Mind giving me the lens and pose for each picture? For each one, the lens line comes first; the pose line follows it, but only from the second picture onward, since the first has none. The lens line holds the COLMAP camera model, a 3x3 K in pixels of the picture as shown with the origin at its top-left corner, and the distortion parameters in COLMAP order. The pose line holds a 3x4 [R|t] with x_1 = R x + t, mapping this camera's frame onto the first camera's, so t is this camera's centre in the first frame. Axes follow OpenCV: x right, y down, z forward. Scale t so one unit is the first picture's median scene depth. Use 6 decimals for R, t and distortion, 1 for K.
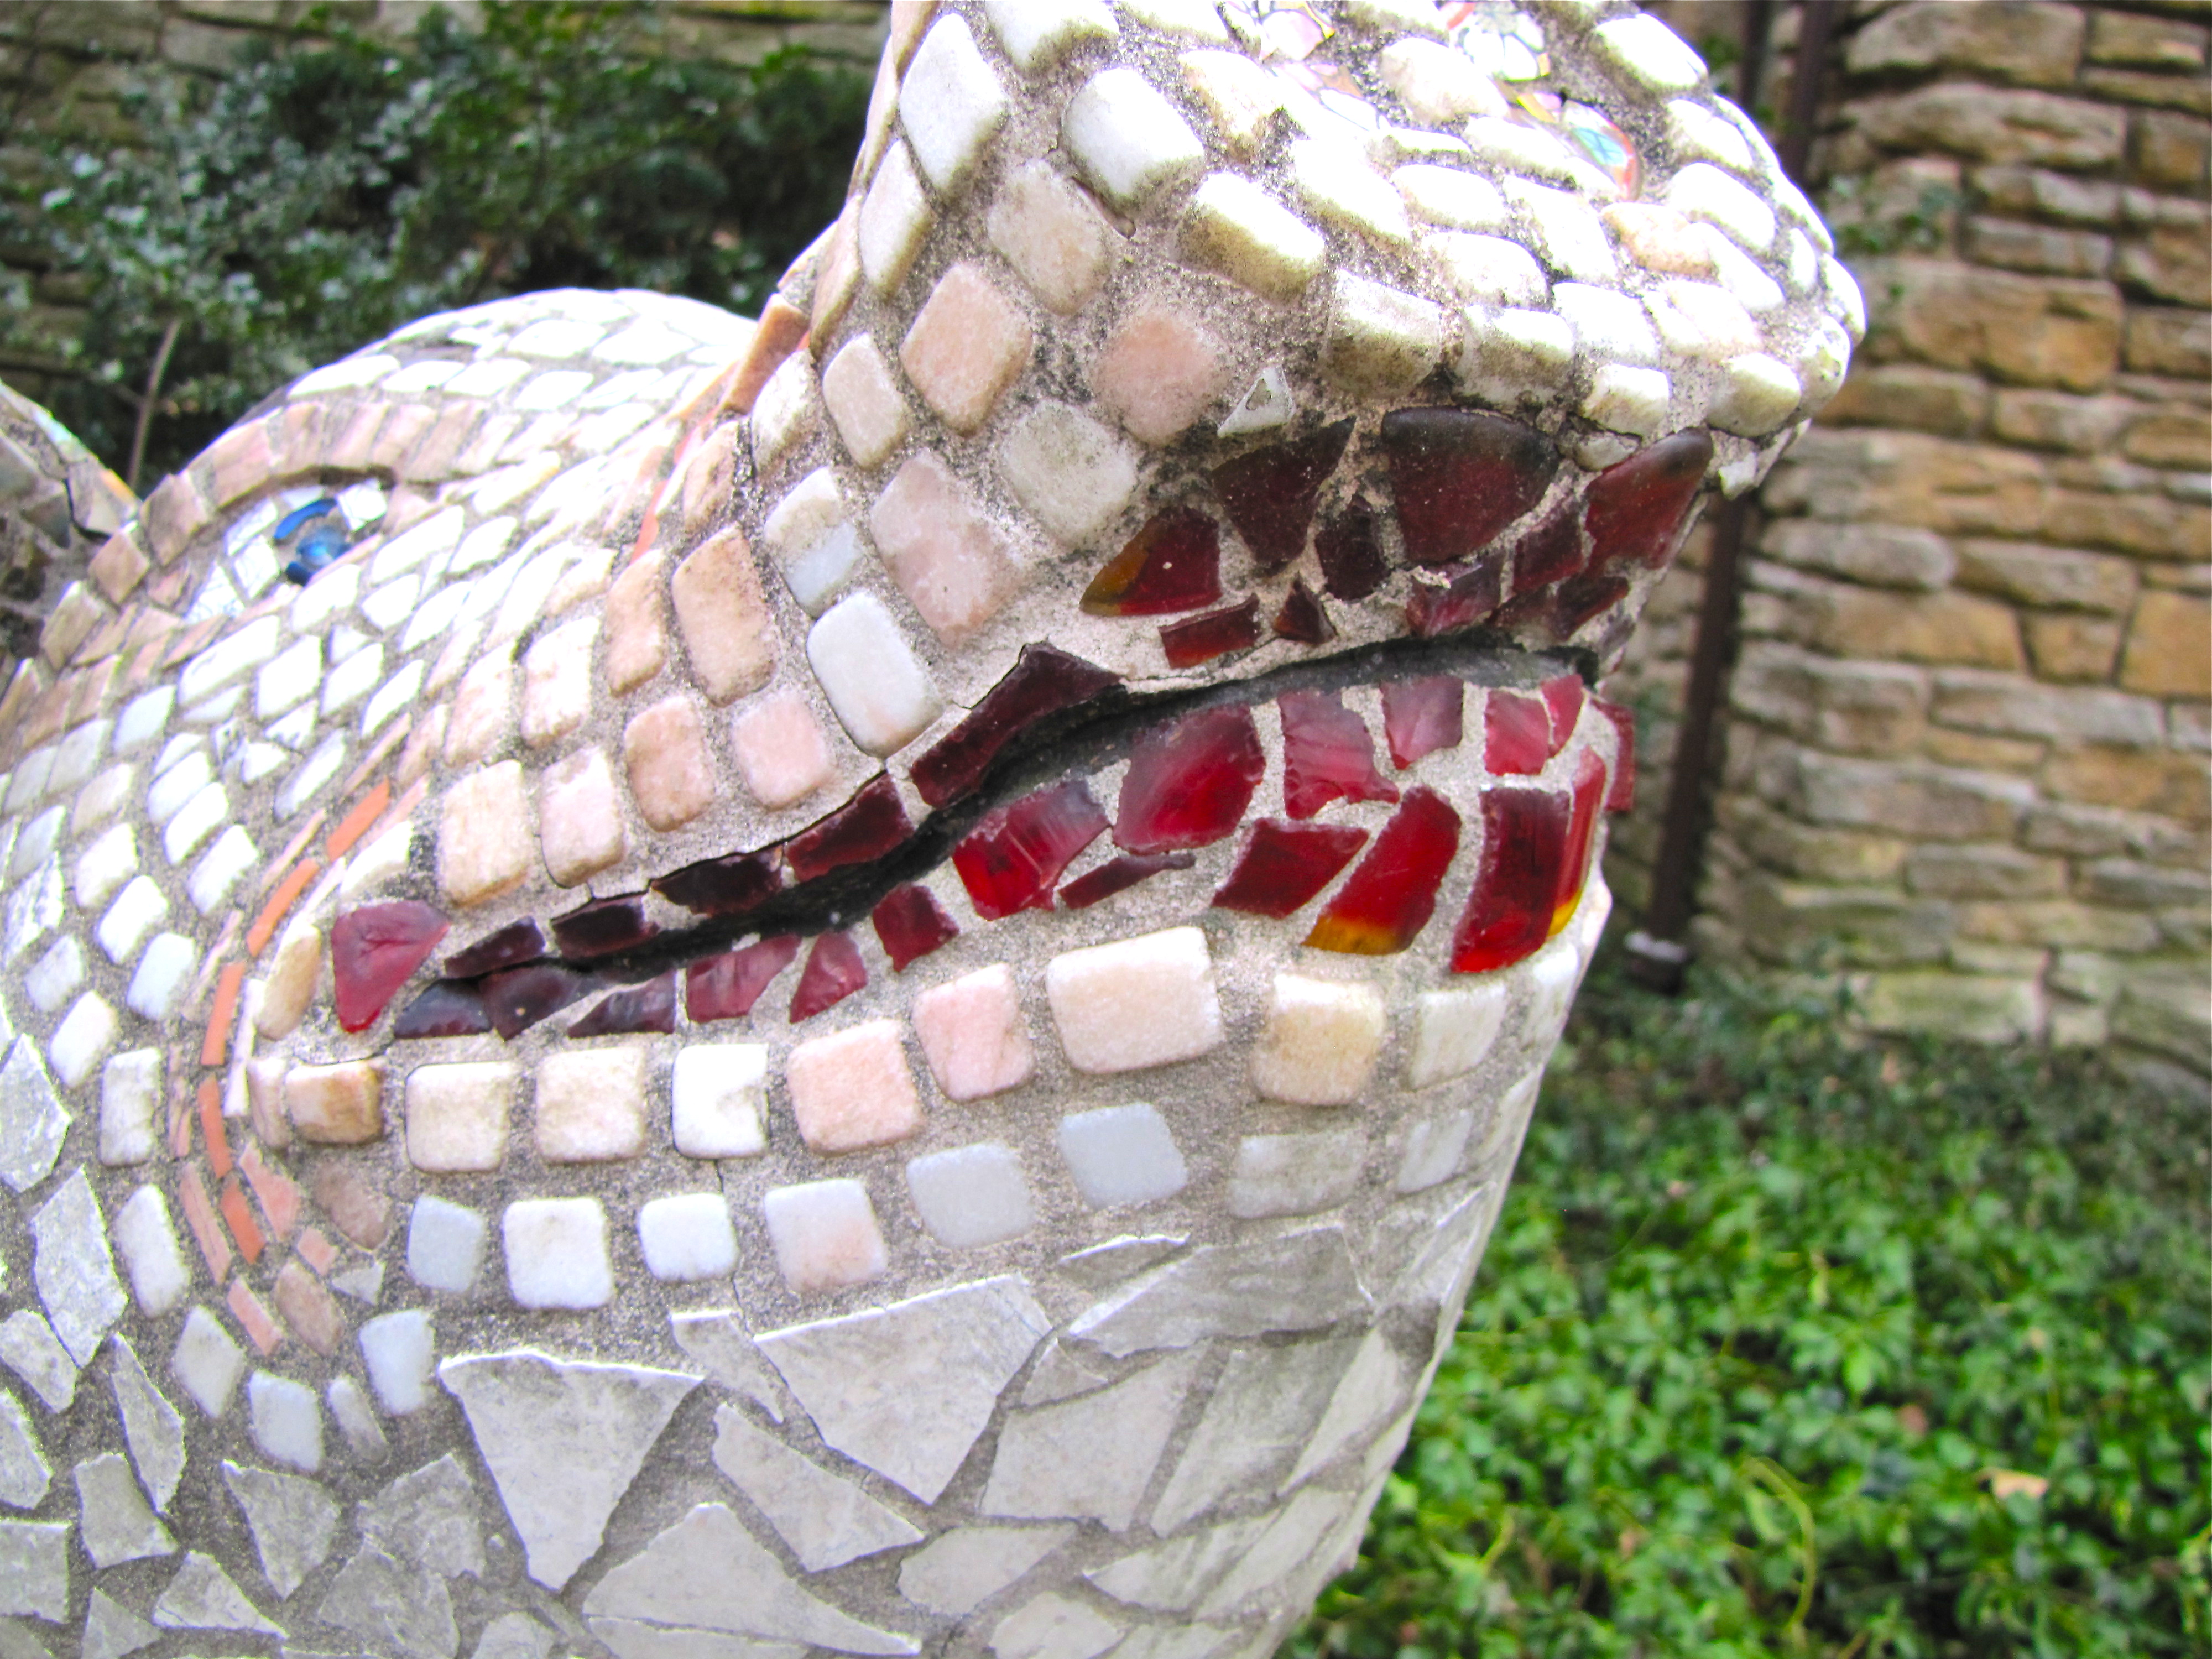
lens RADIAL K [[1821.3, 0, 1088.8], [0, 1821.3, 818.8], [0, 0, 1]] dist [-0.146121, 0.092197]
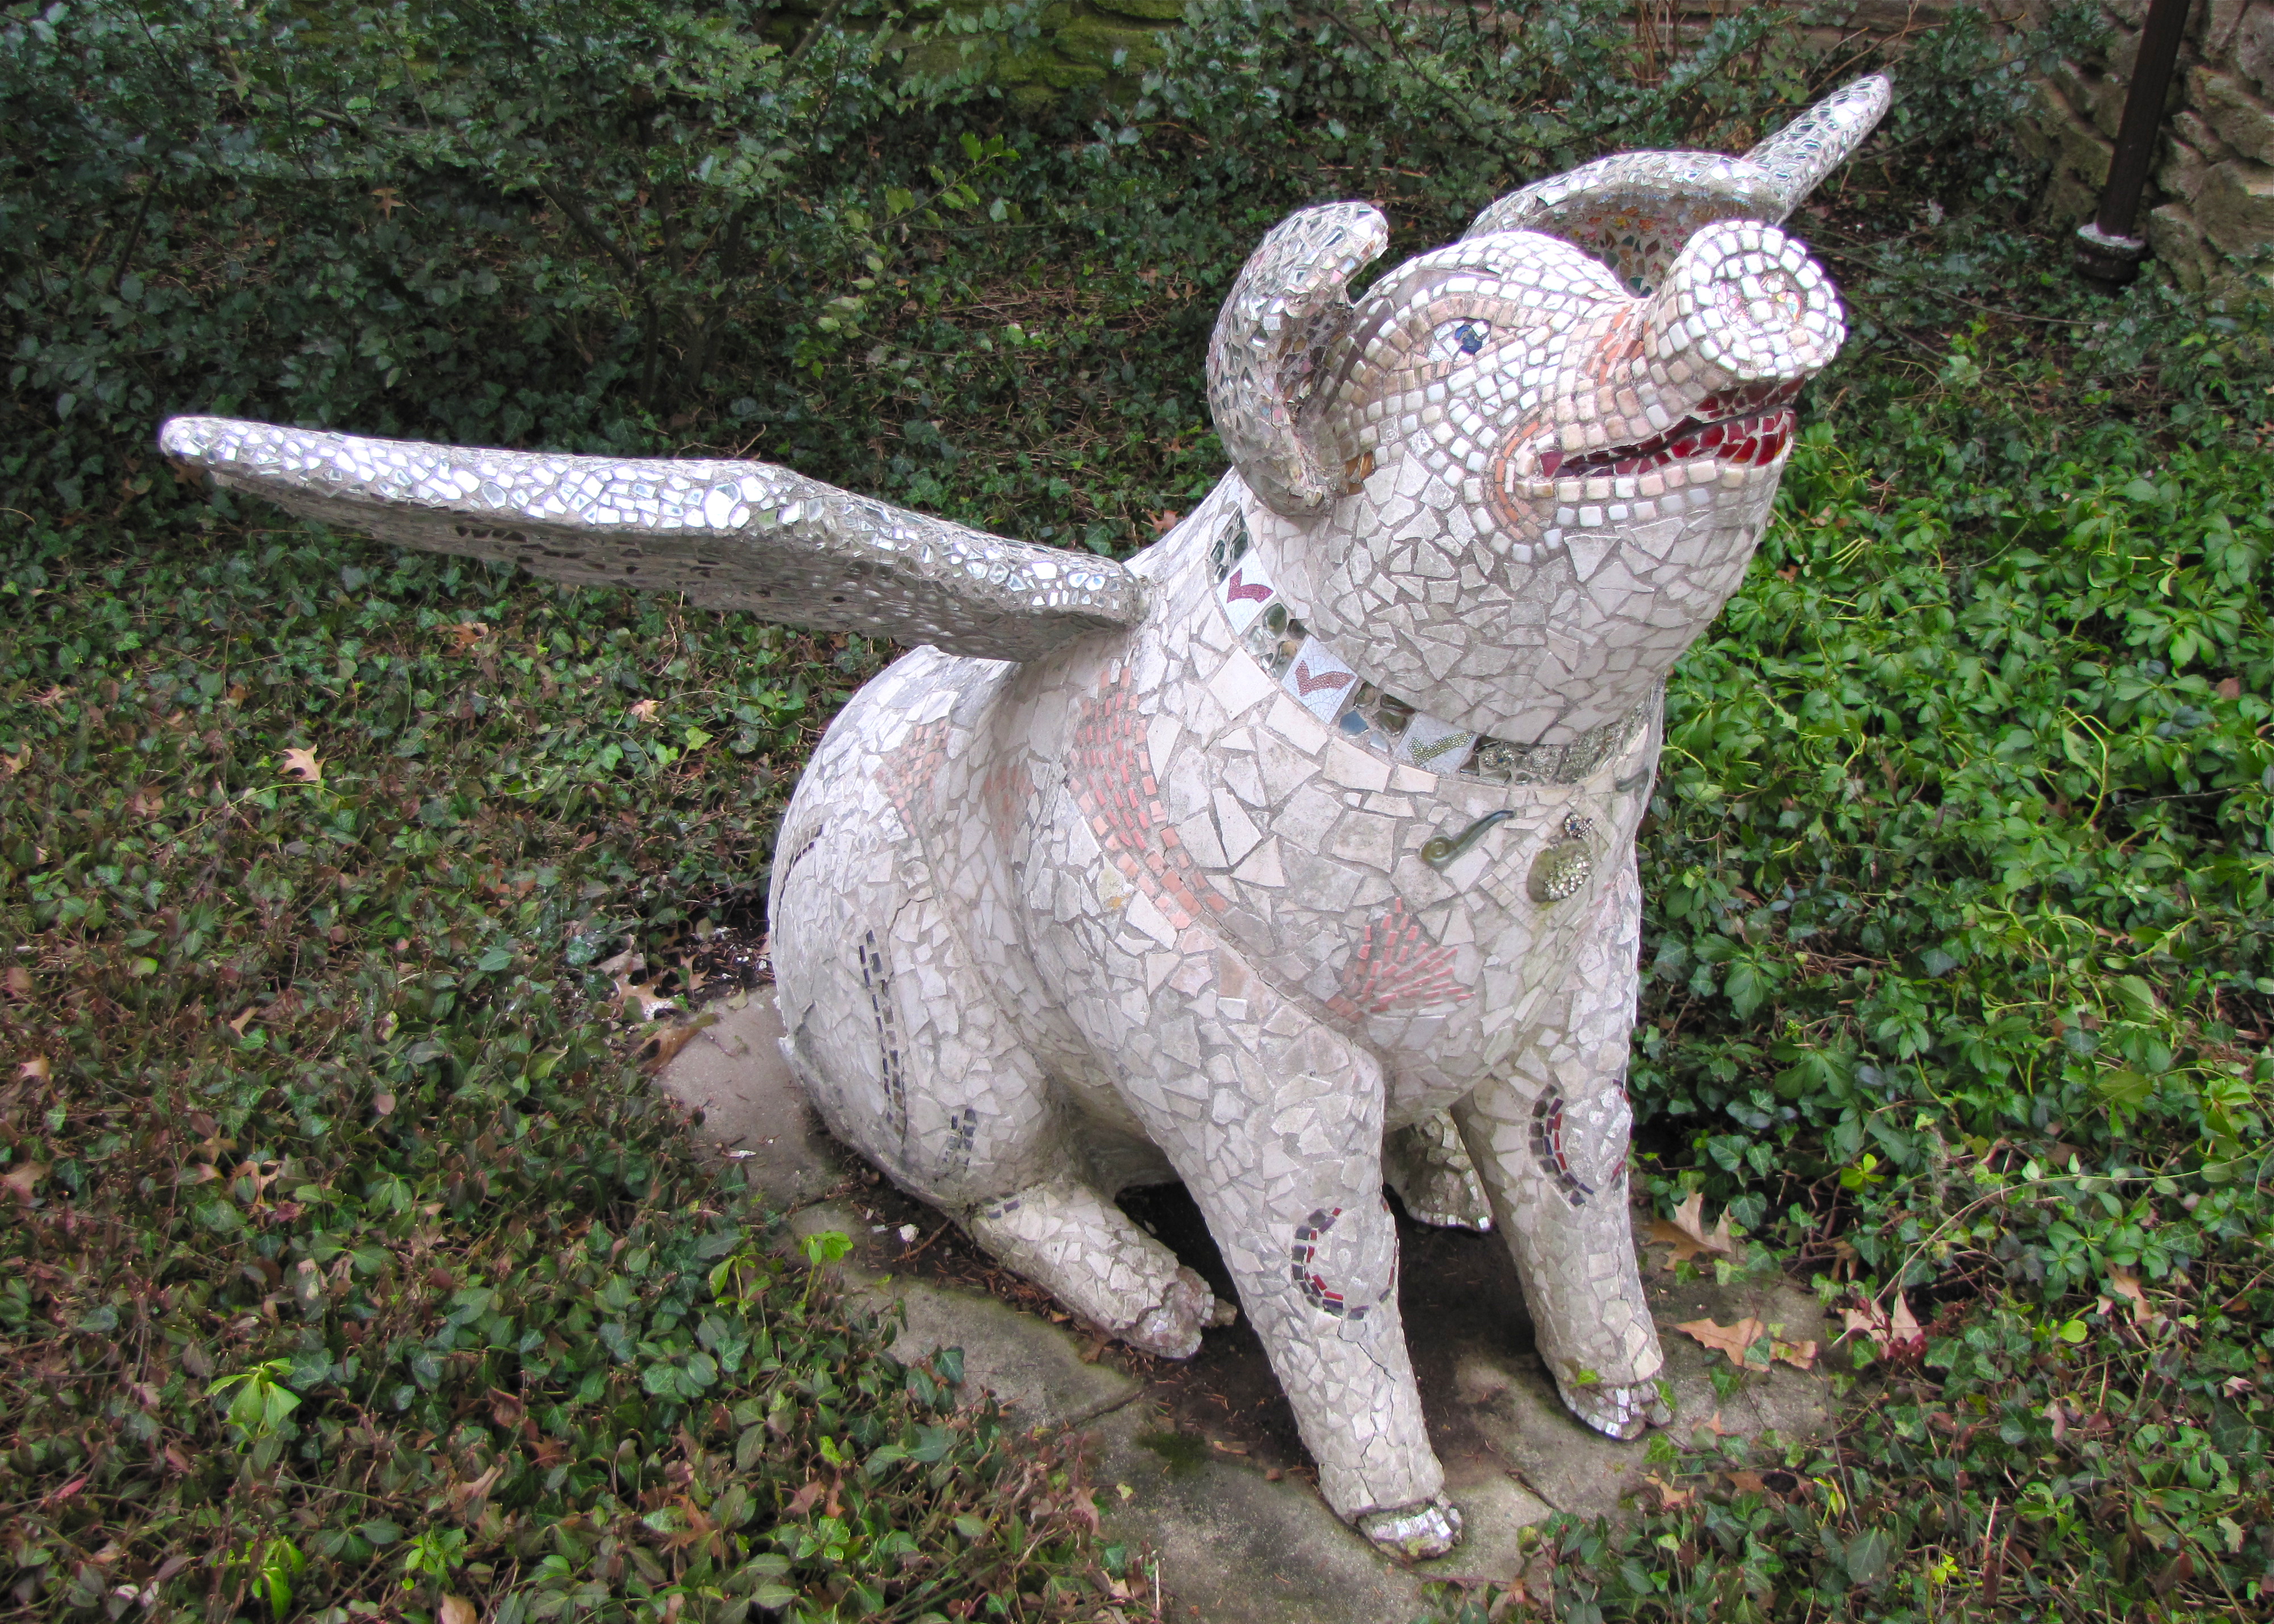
lens RADIAL K [[2634.8, 0, 1138.6], [0, 2634.8, 773.6], [0, 0, 1]] dist [-0.028480, 0.000000]
pose [[0.995197, -0.008823, -0.097491, -0.749071], [0.037516, 0.954265, 0.296597, -1.207978], [0.090416, -0.298830, 0.950013, -5.855121]]
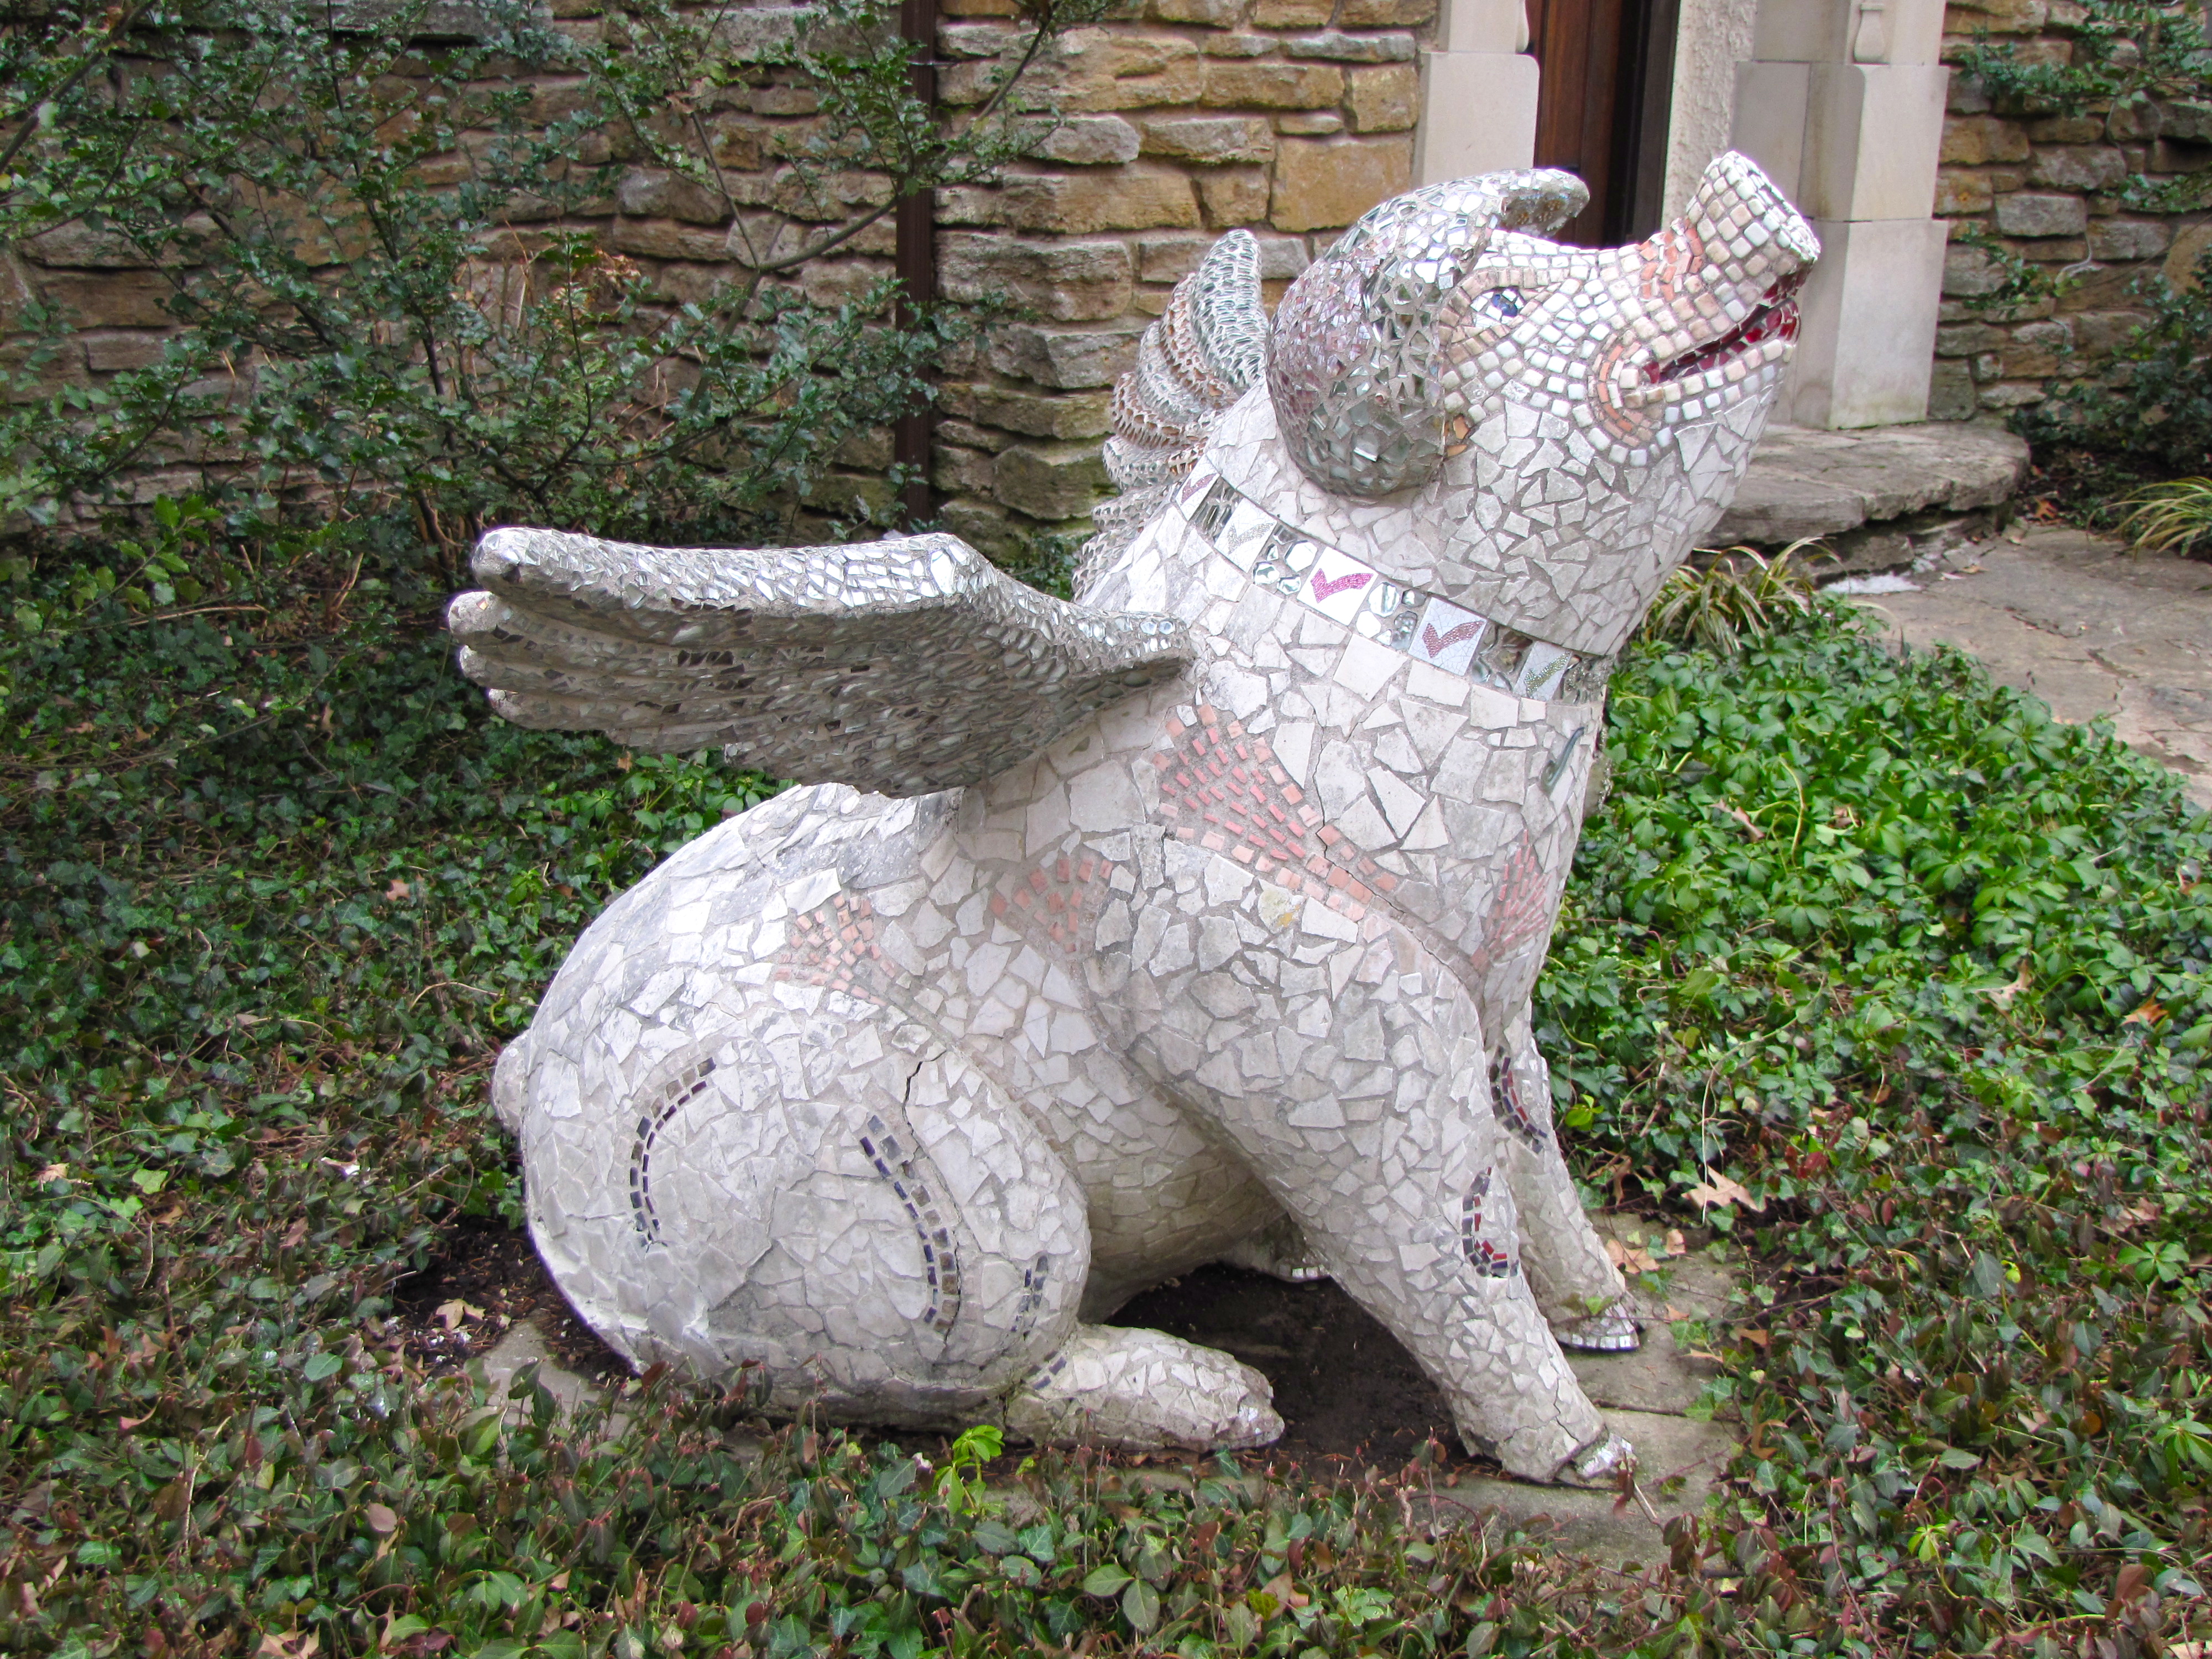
lens RADIAL K [[2591.8, 0, 1101.8], [0, 2591.8, 810.5], [0, 0, 1]] dist [-0.029180, 0.000000]
pose [[0.818722, -0.242575, 0.520434, -6.013991], [0.175119, 0.968686, 0.176016, -0.306212], [-0.546834, -0.052970, 0.835564, -4.726296]]
